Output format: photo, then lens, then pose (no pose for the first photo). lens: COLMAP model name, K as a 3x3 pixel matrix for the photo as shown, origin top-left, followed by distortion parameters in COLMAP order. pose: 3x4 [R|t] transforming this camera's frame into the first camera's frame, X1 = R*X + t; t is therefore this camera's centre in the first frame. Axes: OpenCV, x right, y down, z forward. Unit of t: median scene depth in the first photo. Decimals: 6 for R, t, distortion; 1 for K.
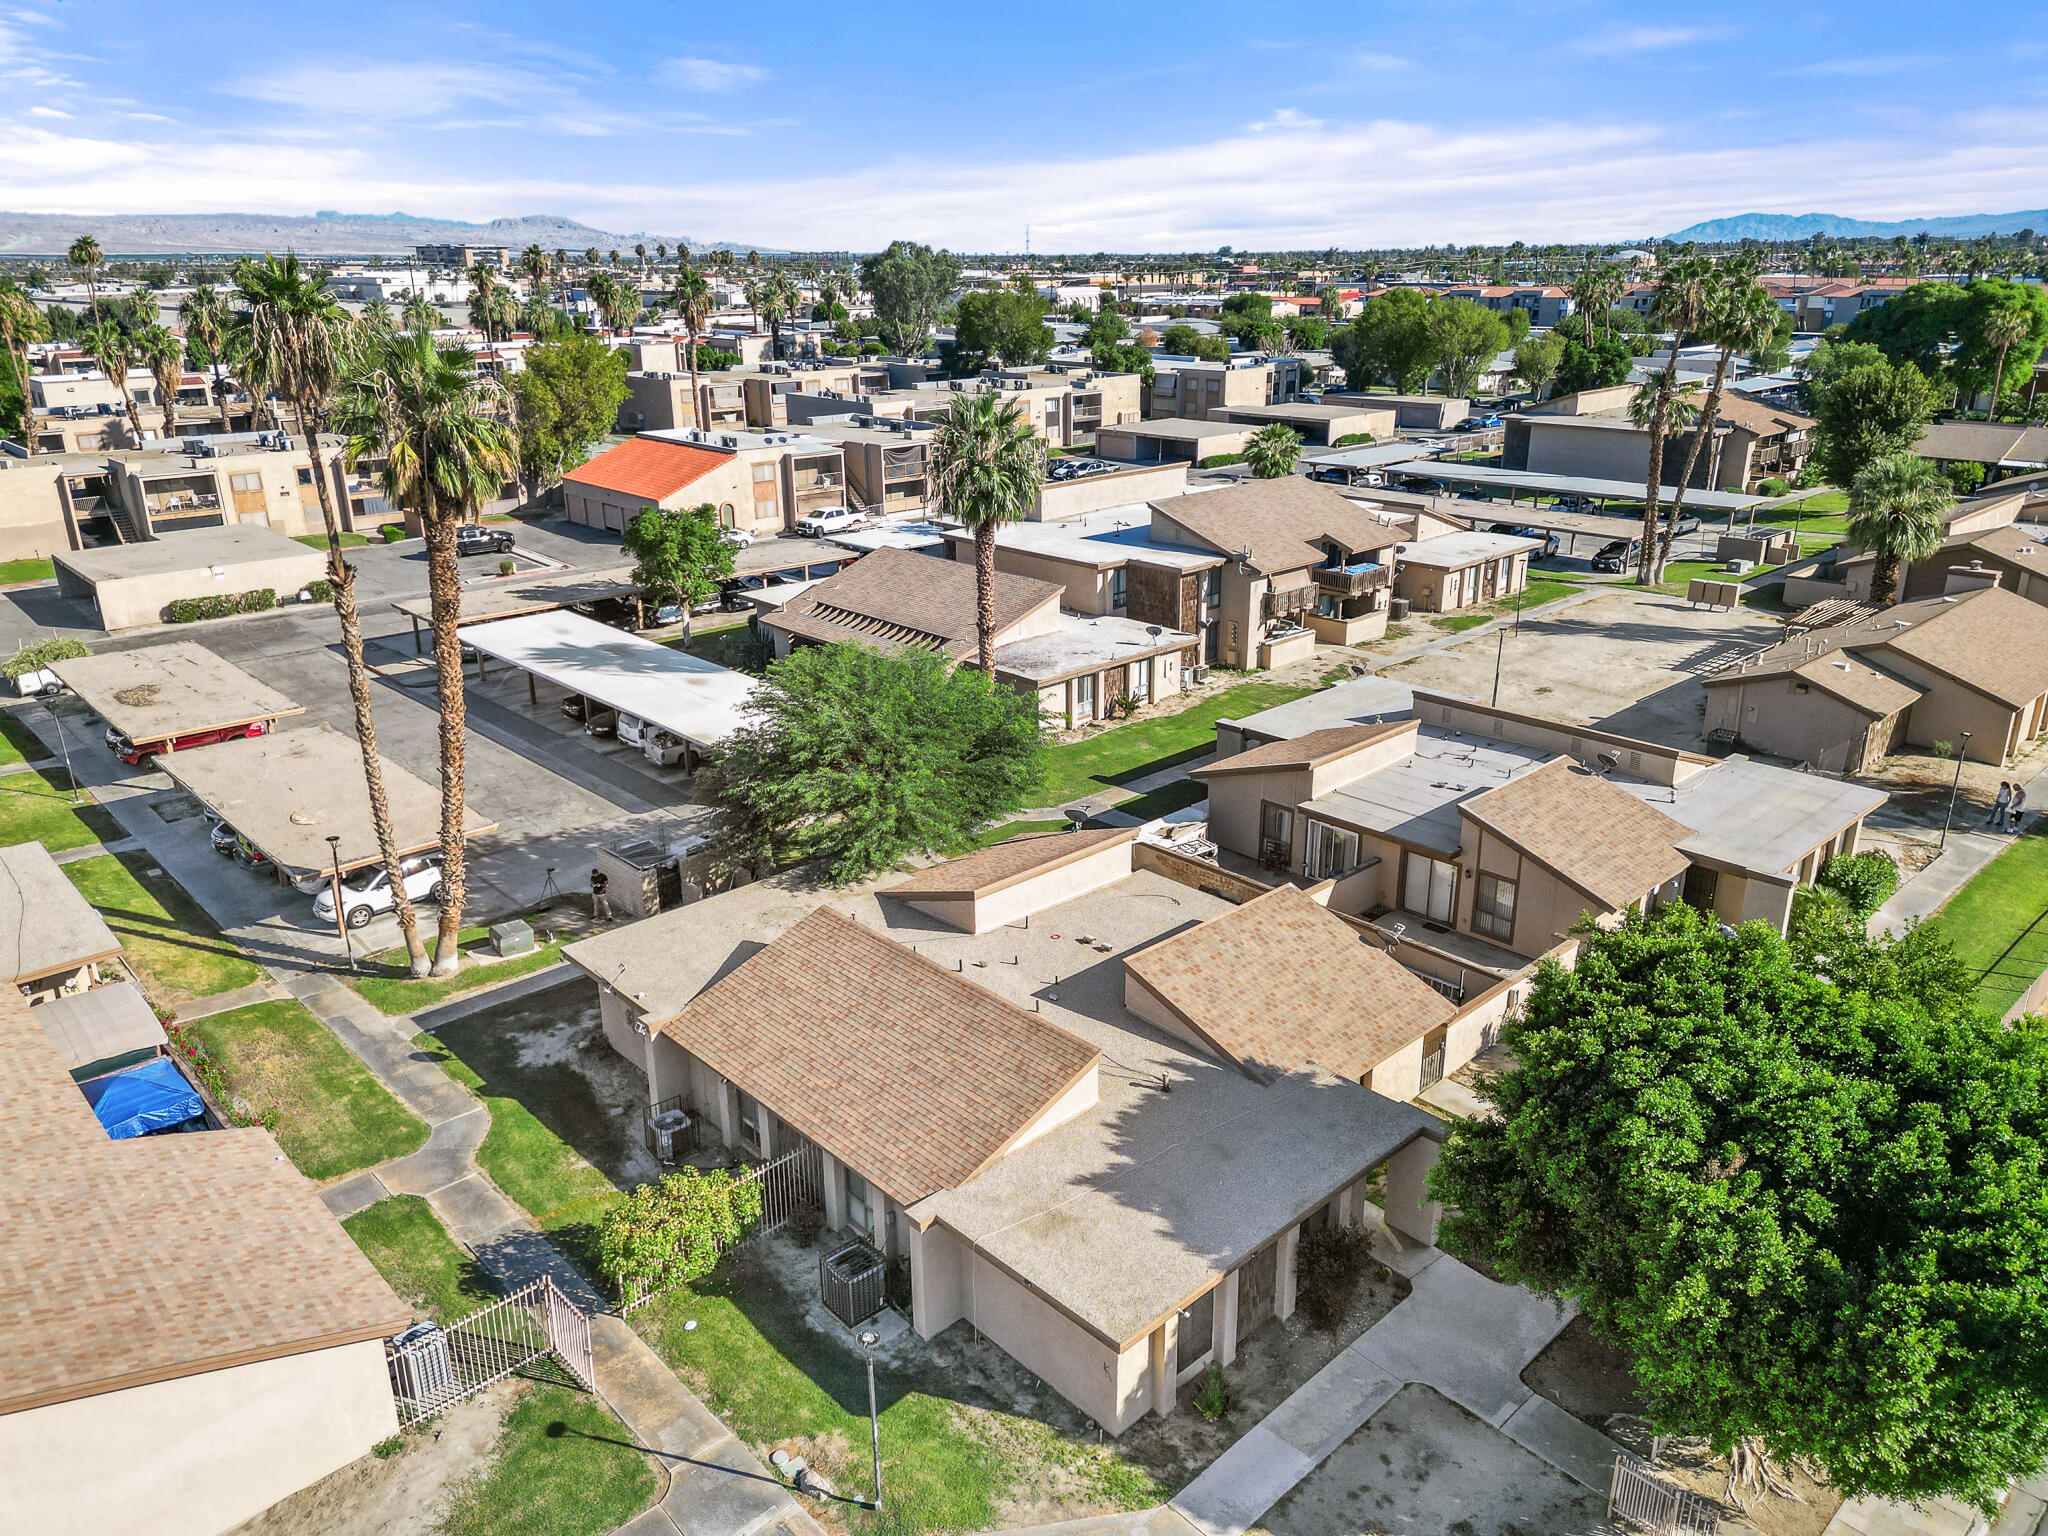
lens RADIAL K [[1428.7, 0, 1024.0], [0, 1428.7, 768.0], [0, 0, 1]] dist [0.003565, 0.001014]
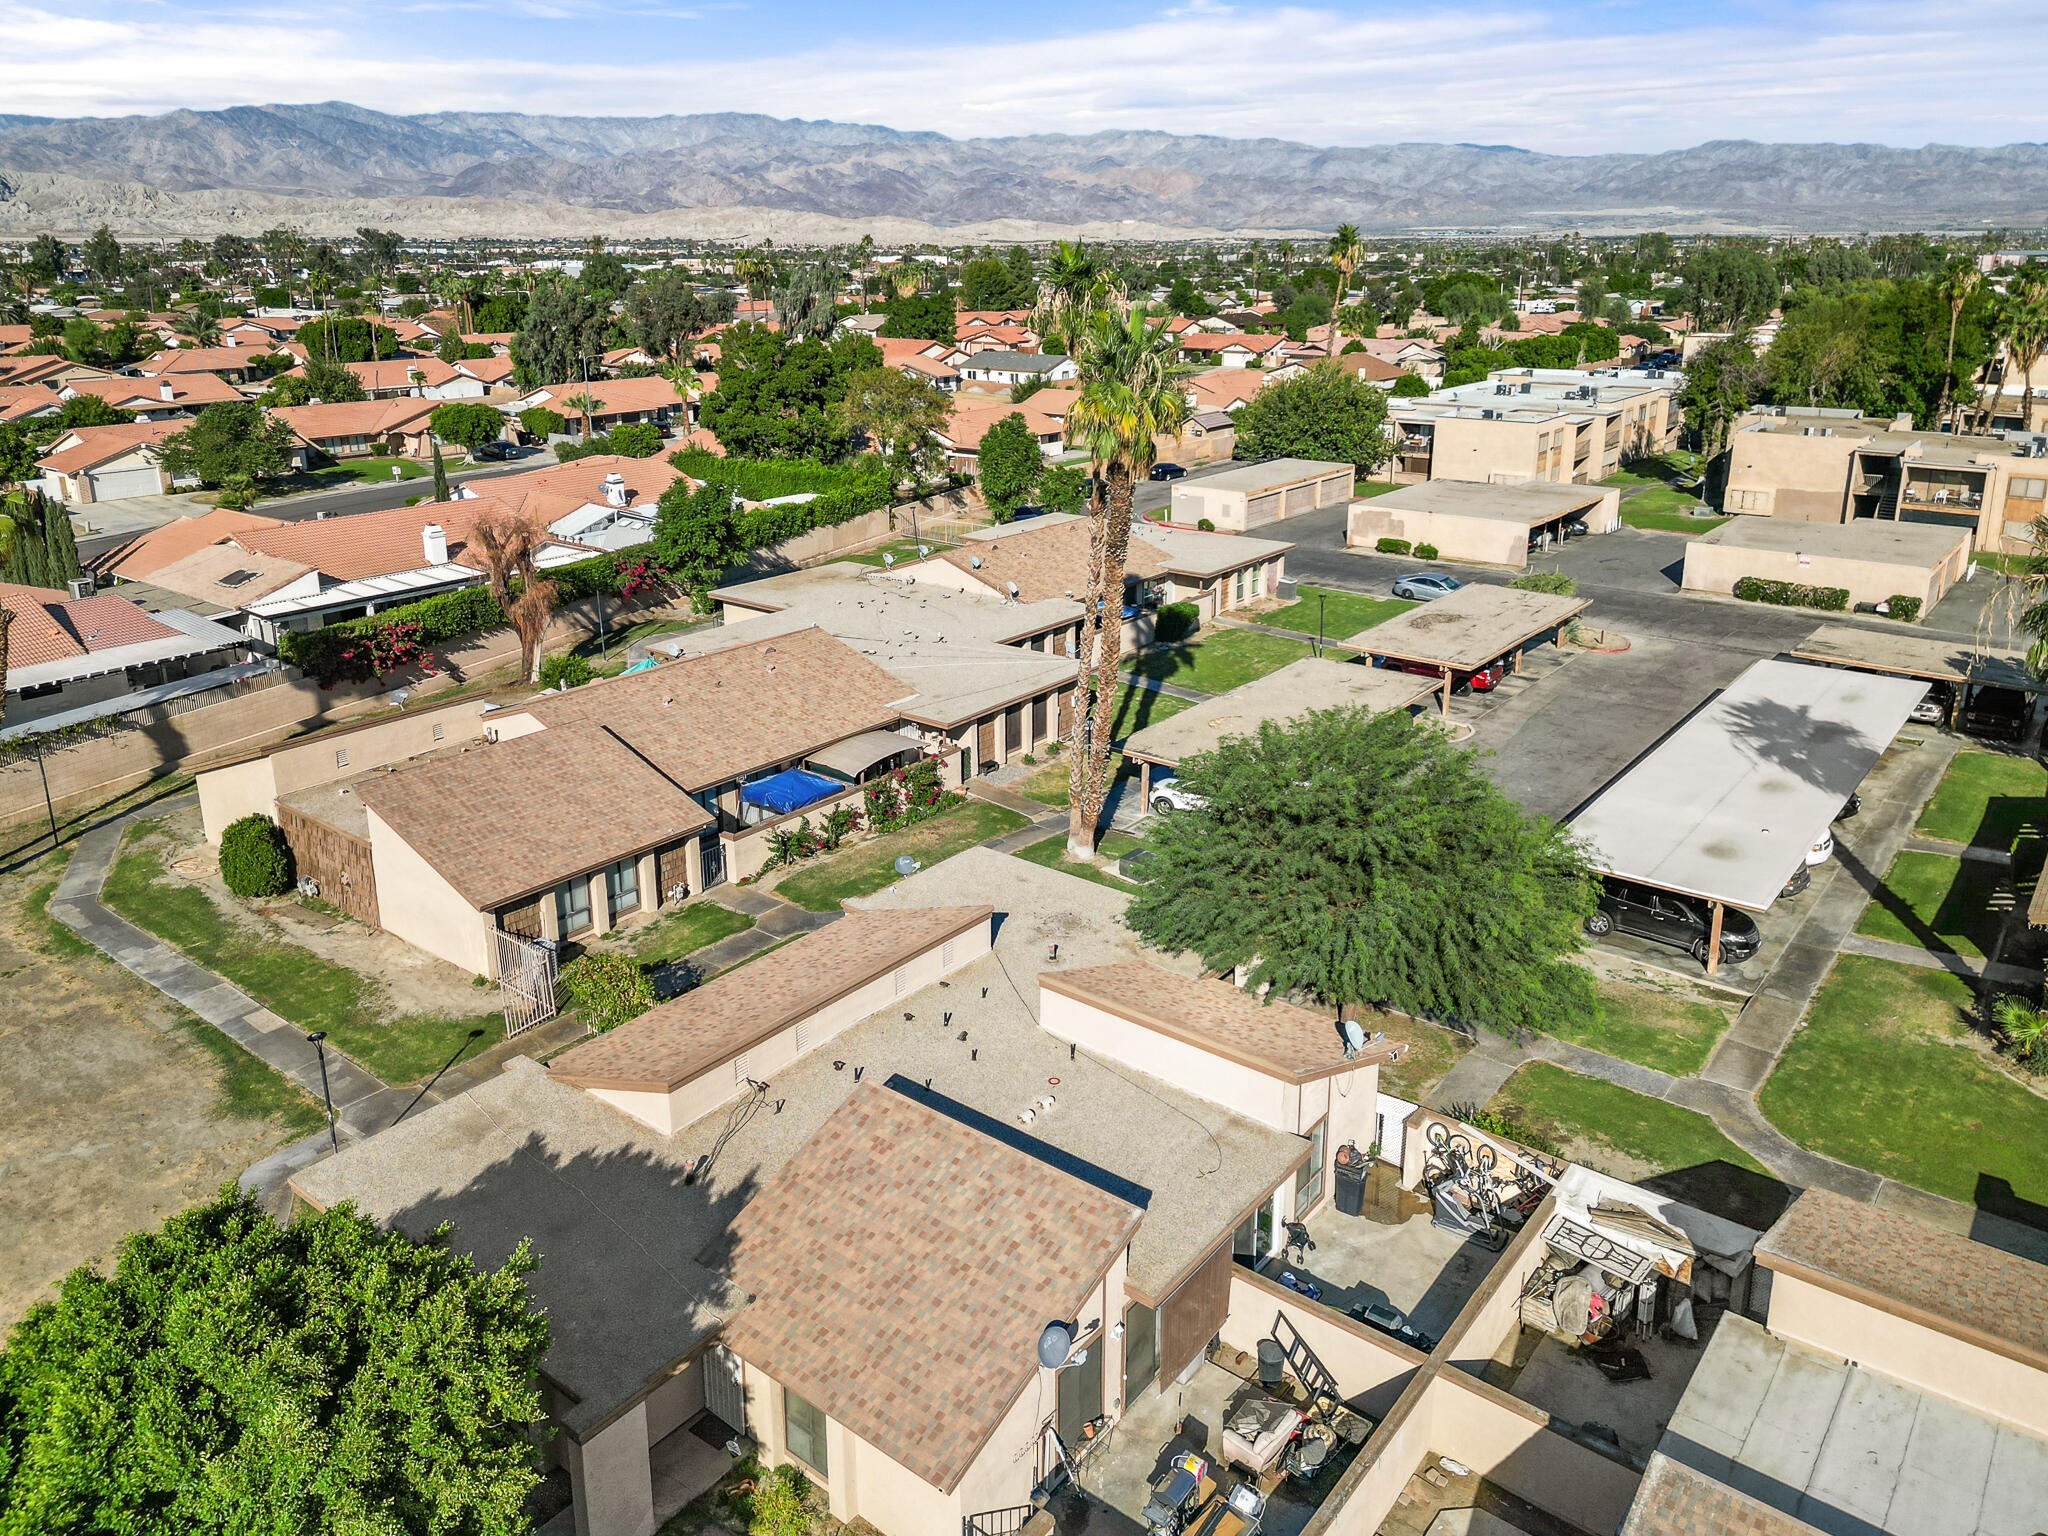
lens RADIAL K [[1428.7, 0, 1024.0], [0, 1428.7, 768.0], [0, 0, 1]] dist [0.003565, 0.001014]
pose [[0.147803, 0.335164, -0.930494, 0.635482], [-0.327432, 0.904354, 0.273738, -0.222765], [0.933243, 0.264214, 0.243410, 0.695092]]
